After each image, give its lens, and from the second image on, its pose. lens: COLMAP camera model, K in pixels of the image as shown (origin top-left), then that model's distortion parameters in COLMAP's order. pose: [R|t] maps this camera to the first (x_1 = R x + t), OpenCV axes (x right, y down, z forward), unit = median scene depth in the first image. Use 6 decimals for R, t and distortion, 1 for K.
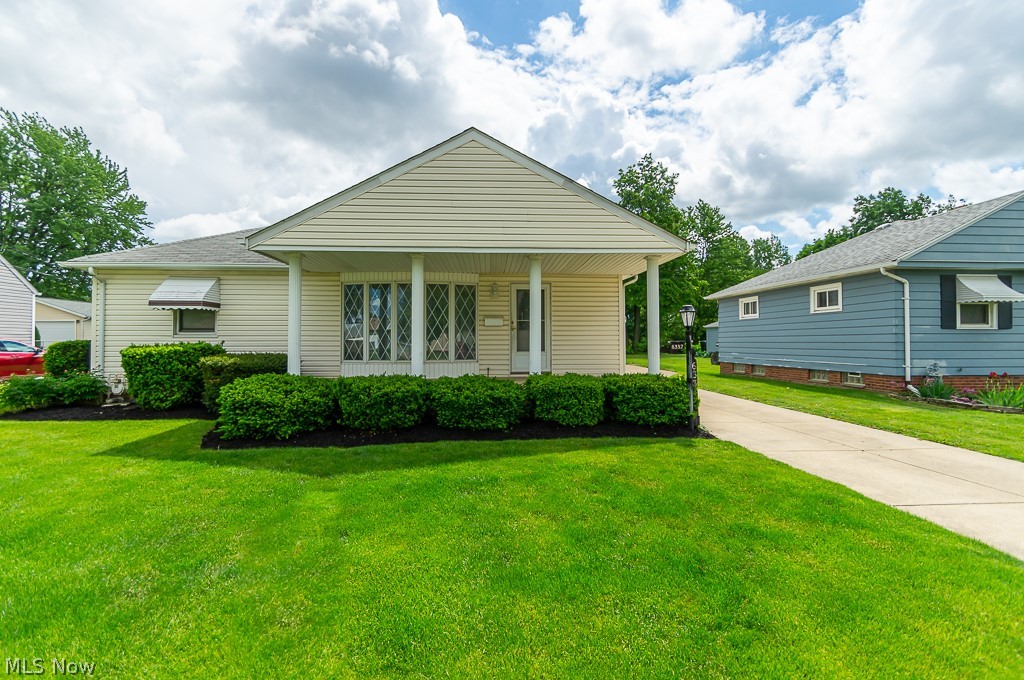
lens RADIAL K [[461.4, 0, 505.2], [0, 461.4, 328.0], [0, 0, 1]] dist [-0.000566, -0.001061]
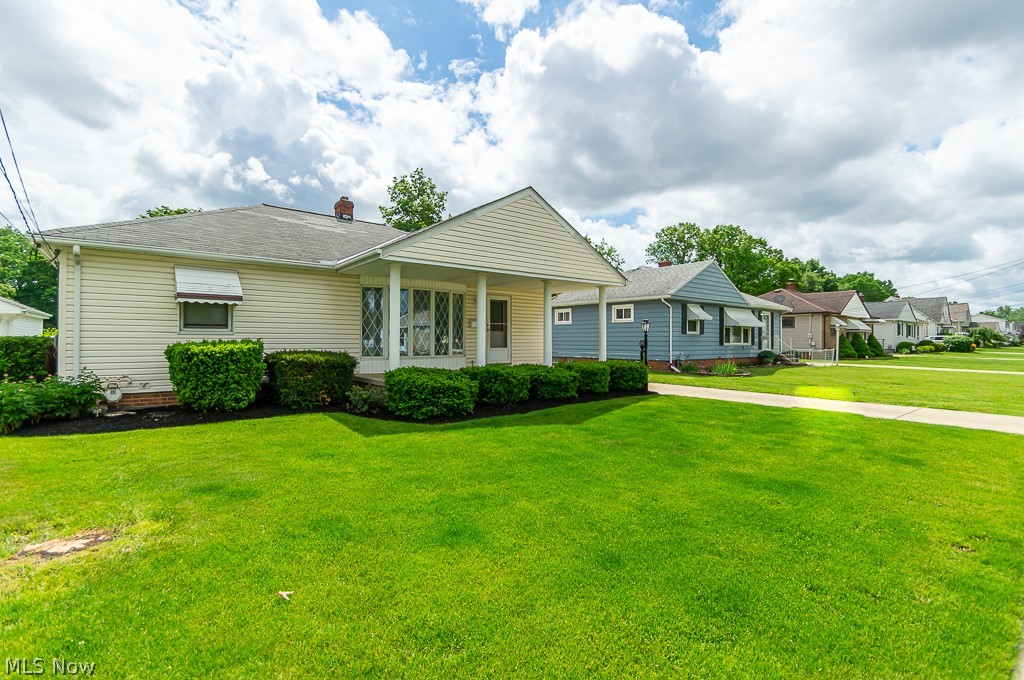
lens RADIAL K [[461.4, 0, 505.2], [0, 461.4, 328.0], [0, 0, 1]] dist [-0.000566, -0.001061]
pose [[0.819156, 0.018790, 0.573262, -0.648350], [-0.021129, 0.999773, -0.002578, -0.001675], [-0.573181, -0.010001, 0.819368, -0.073438]]
